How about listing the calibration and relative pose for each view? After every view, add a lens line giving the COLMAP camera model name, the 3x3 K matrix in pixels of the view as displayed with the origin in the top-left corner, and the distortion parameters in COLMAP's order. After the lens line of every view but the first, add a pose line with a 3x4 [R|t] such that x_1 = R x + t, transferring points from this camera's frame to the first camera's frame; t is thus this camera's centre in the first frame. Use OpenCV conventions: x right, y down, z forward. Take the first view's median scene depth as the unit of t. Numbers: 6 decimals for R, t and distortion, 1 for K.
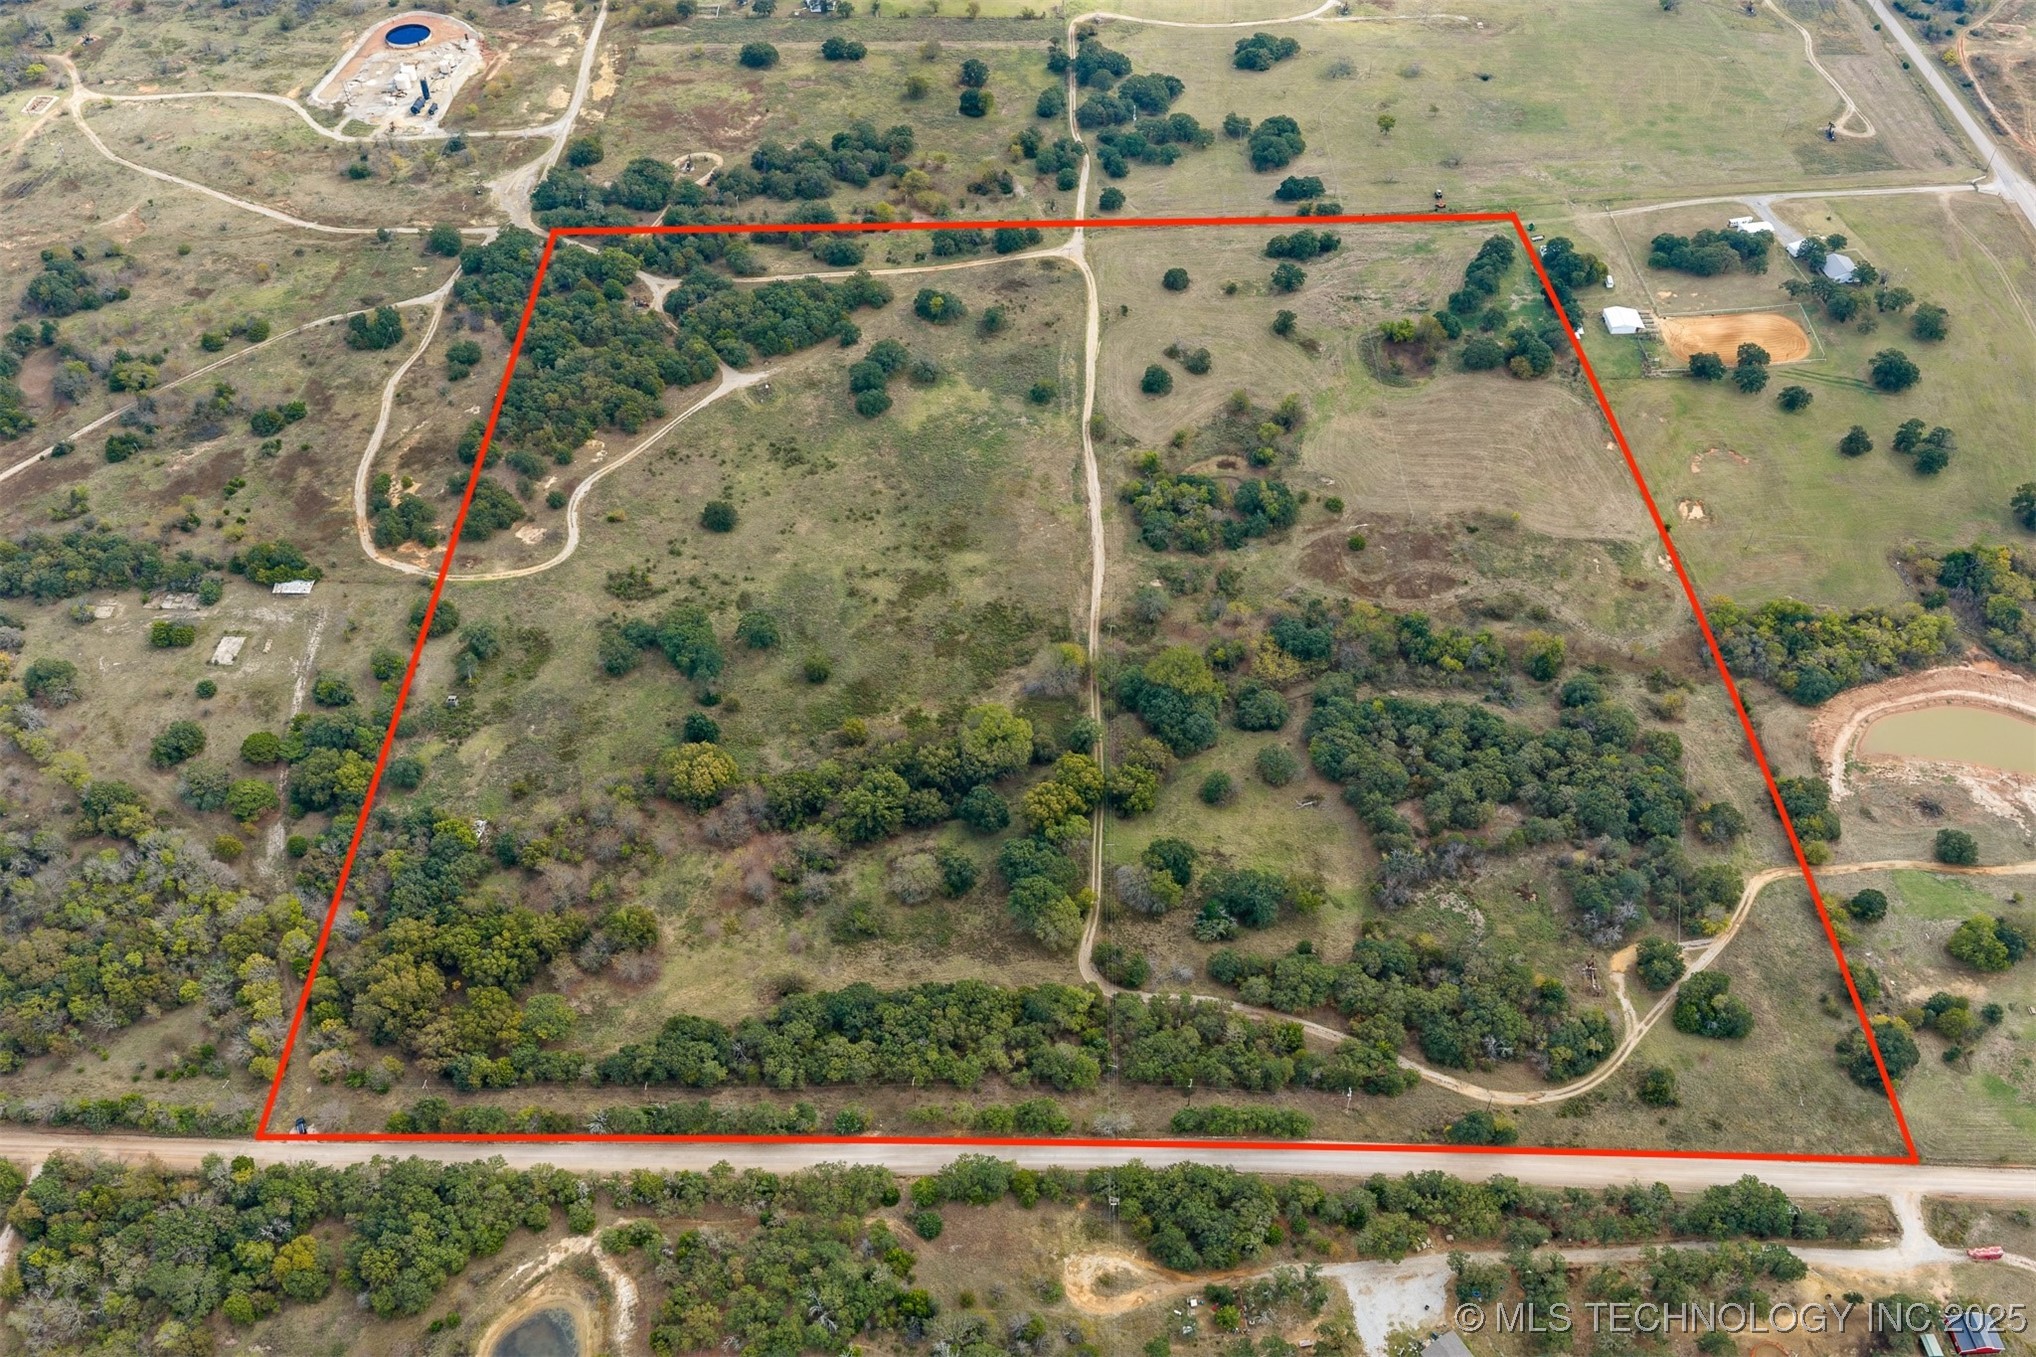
lens RADIAL K [[1684.5, 0, 1058.0], [0, 1684.5, 673.5], [0, 0, 1]] dist [0.005517, -0.008873]
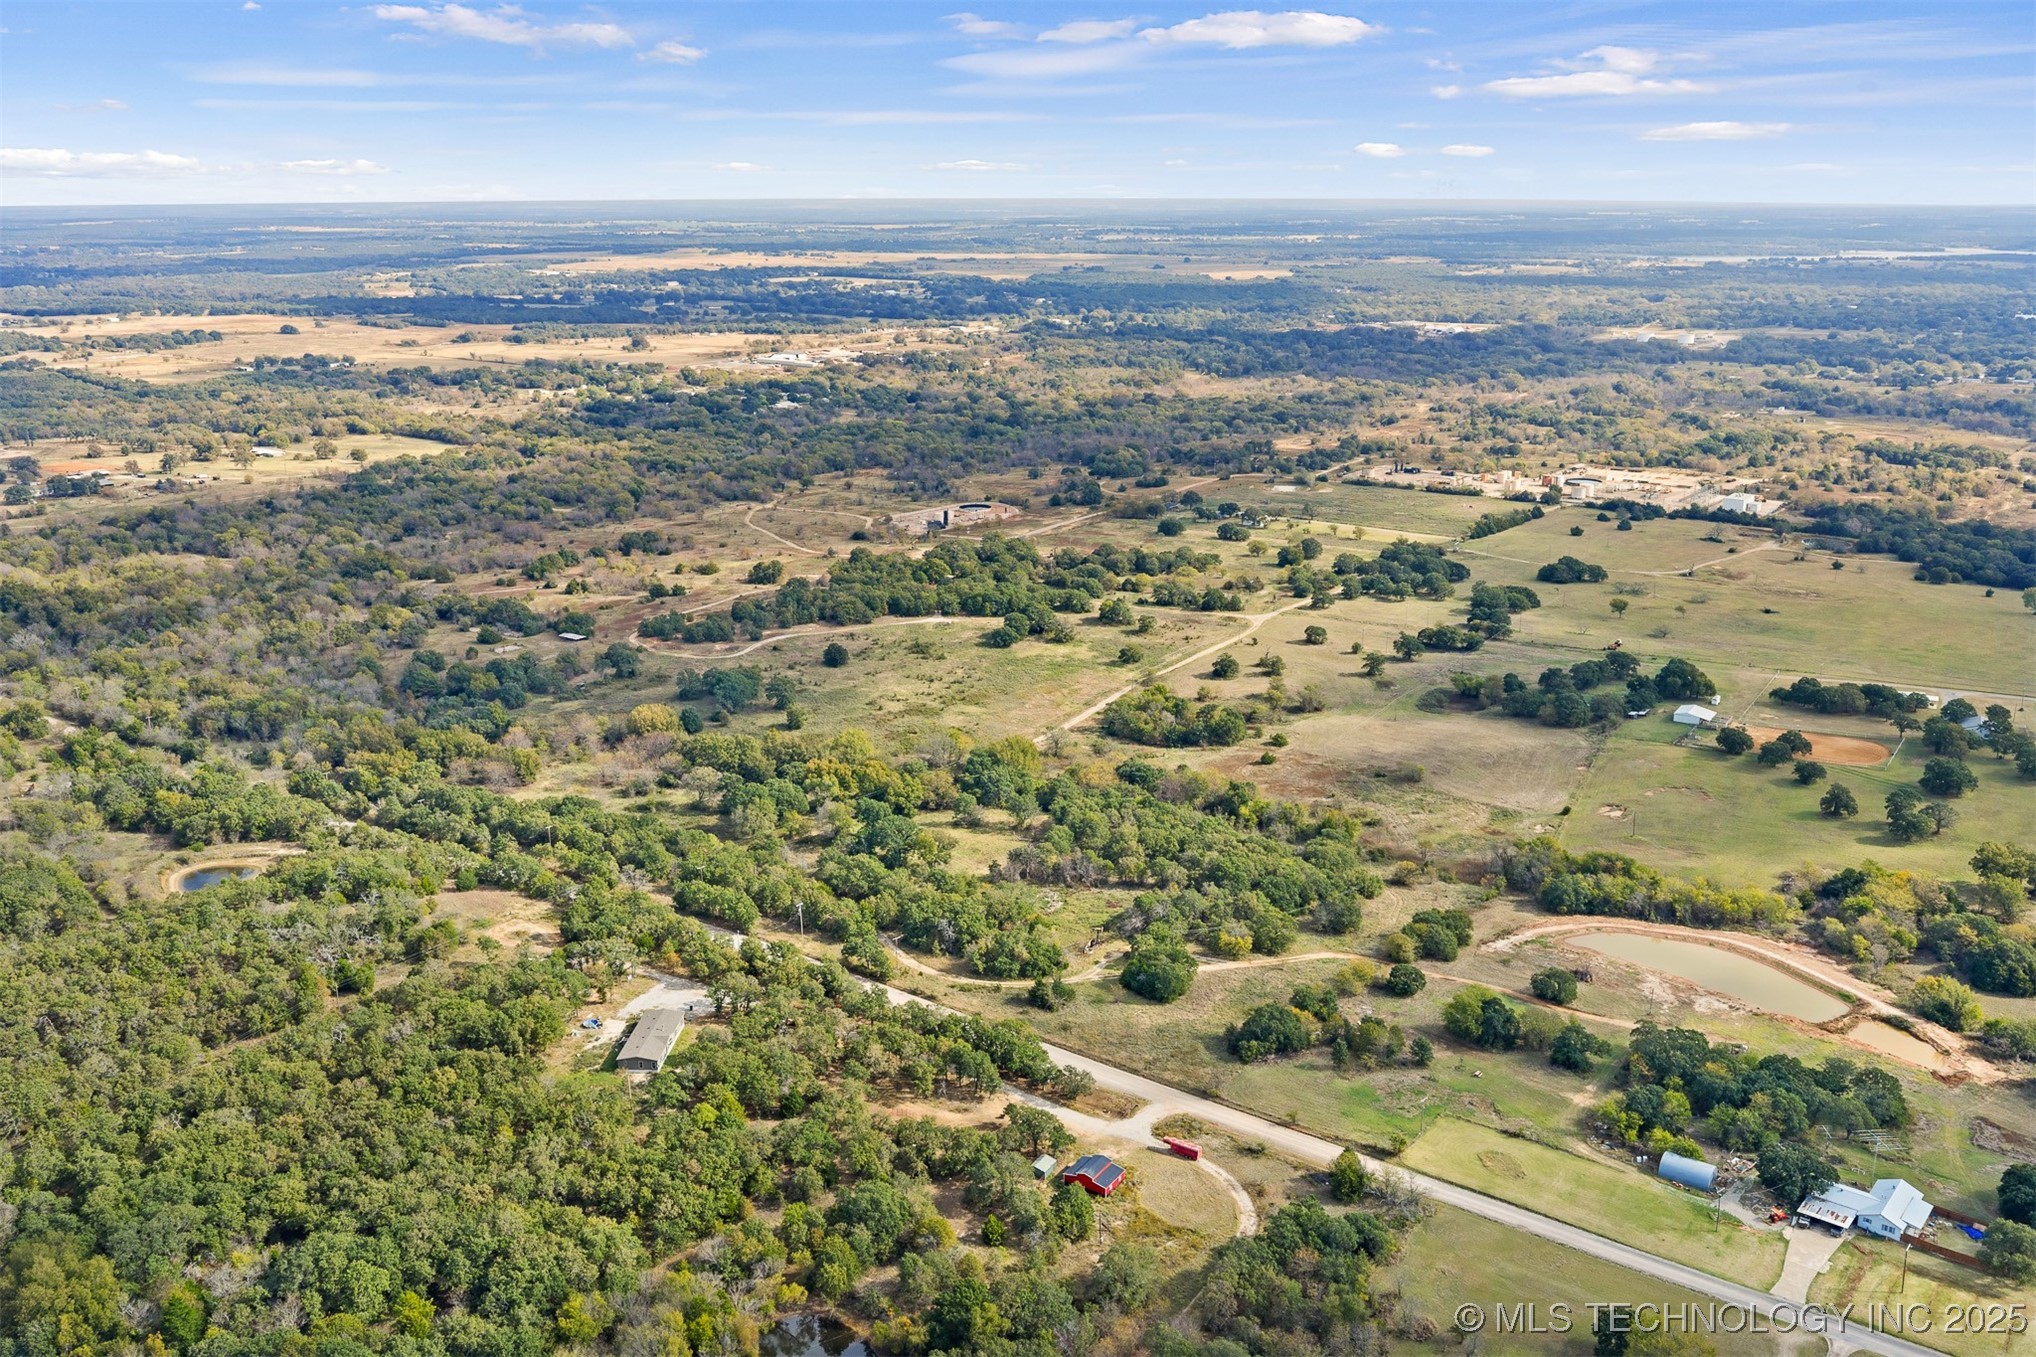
lens RADIAL K [[1684.5, 0, 1058.0], [0, 1684.5, 673.5], [0, 0, 1]] dist [0.005517, -0.008873]
pose [[0.825849, 0.160601, -0.540538, 0.638135], [-0.404758, 0.836252, -0.369938, 0.330722], [0.392614, 0.524300, 0.755622, 0.090551]]
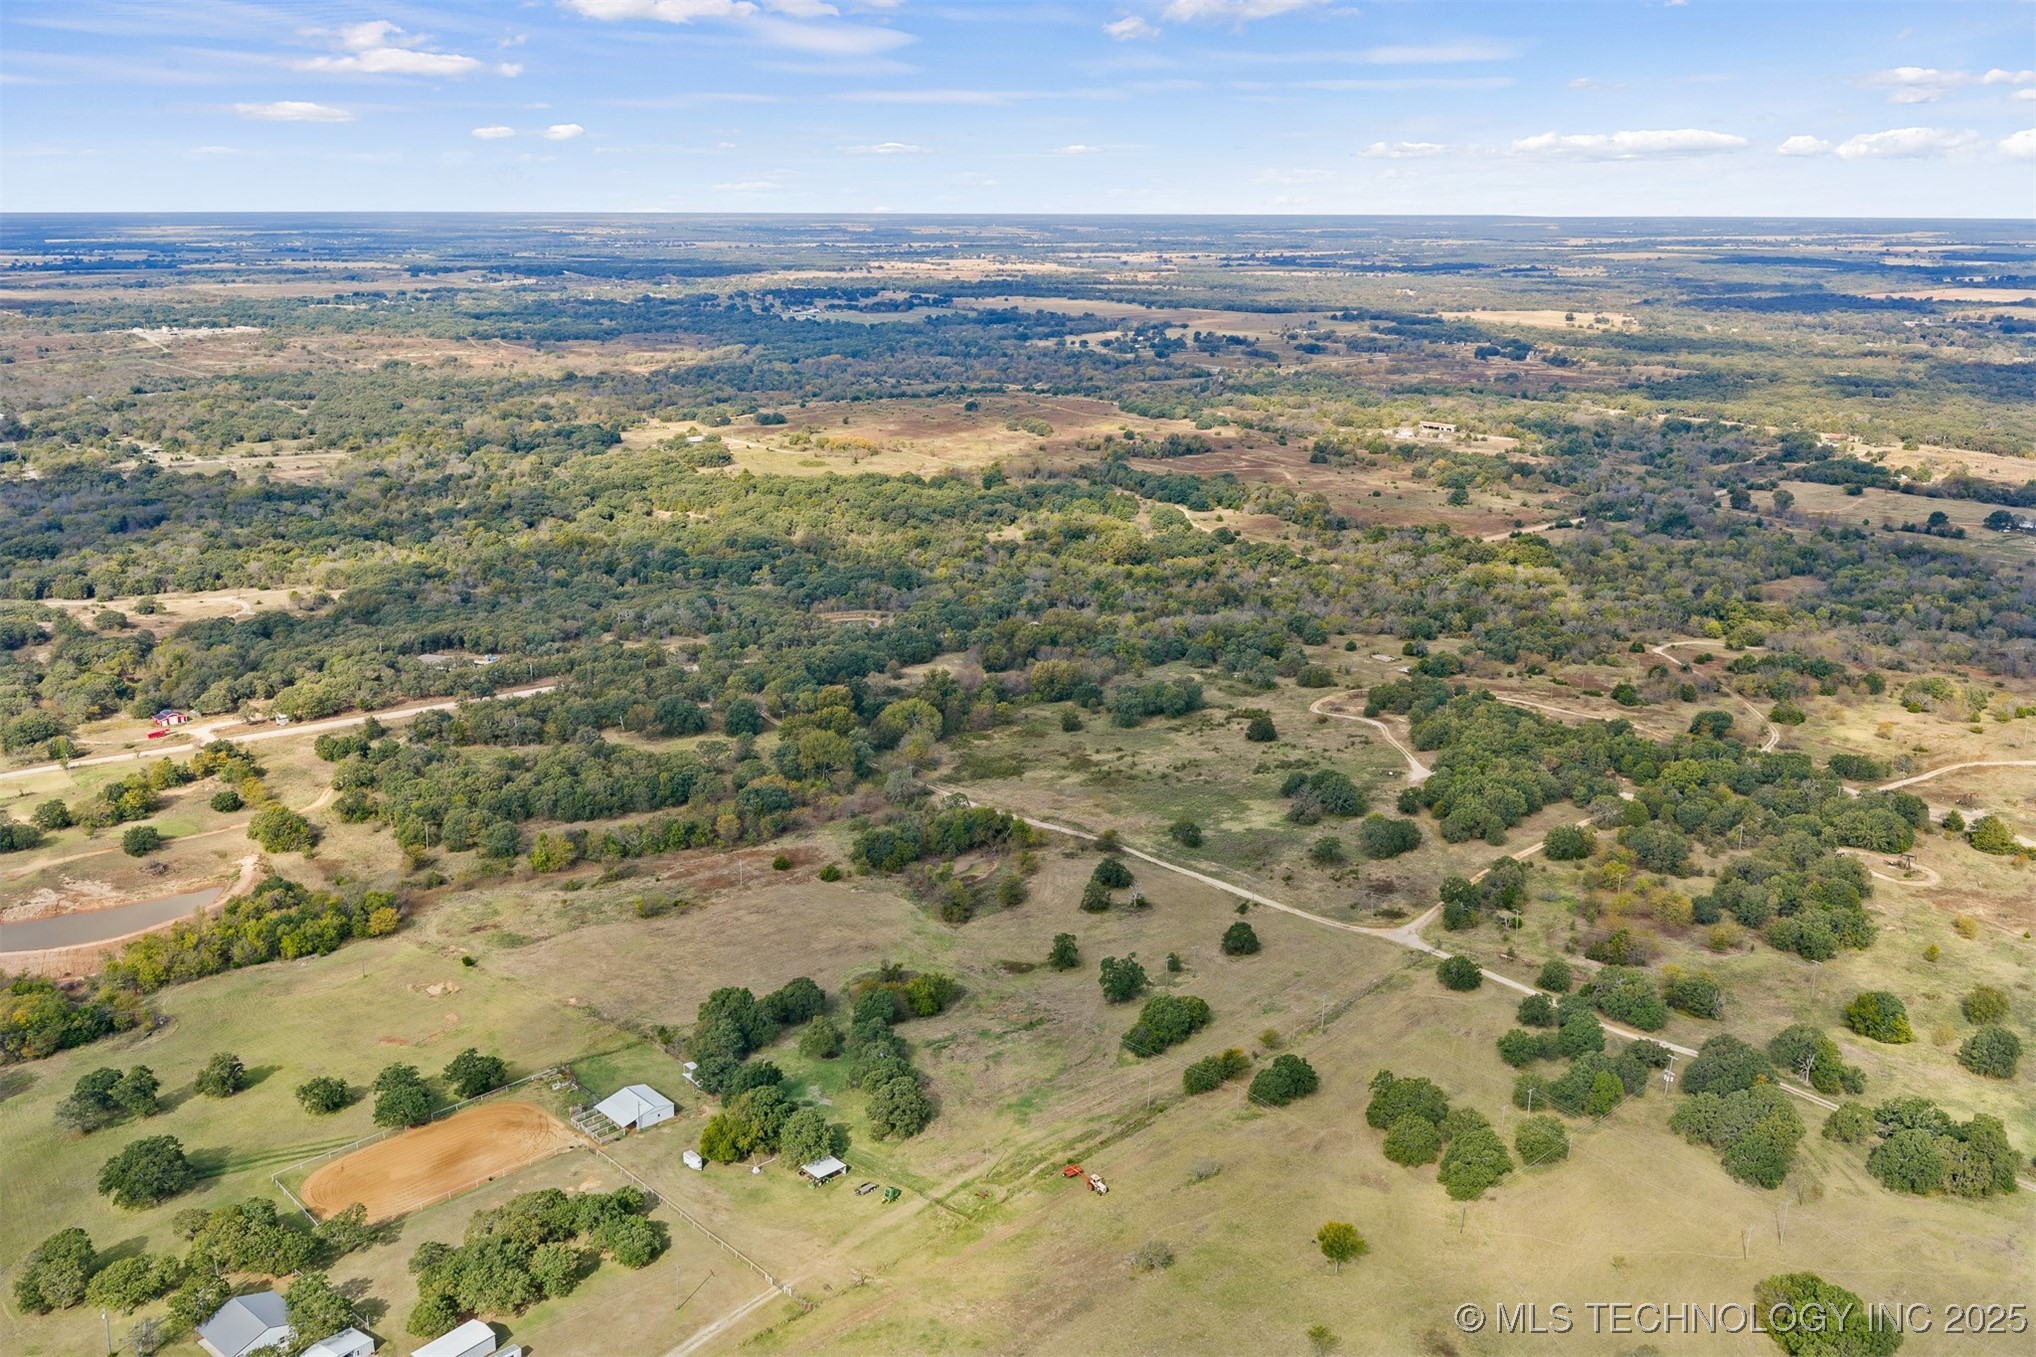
lens RADIAL K [[1684.5, 0, 1058.0], [0, 1684.5, 673.5], [0, 0, 1]] dist [0.005517, -0.008873]
pose [[-0.740862, 0.177876, -0.647676, 0.648152], [-0.490881, 0.514774, 0.702883, -0.862816], [0.458432, 0.838670, -0.294061, 1.247015]]
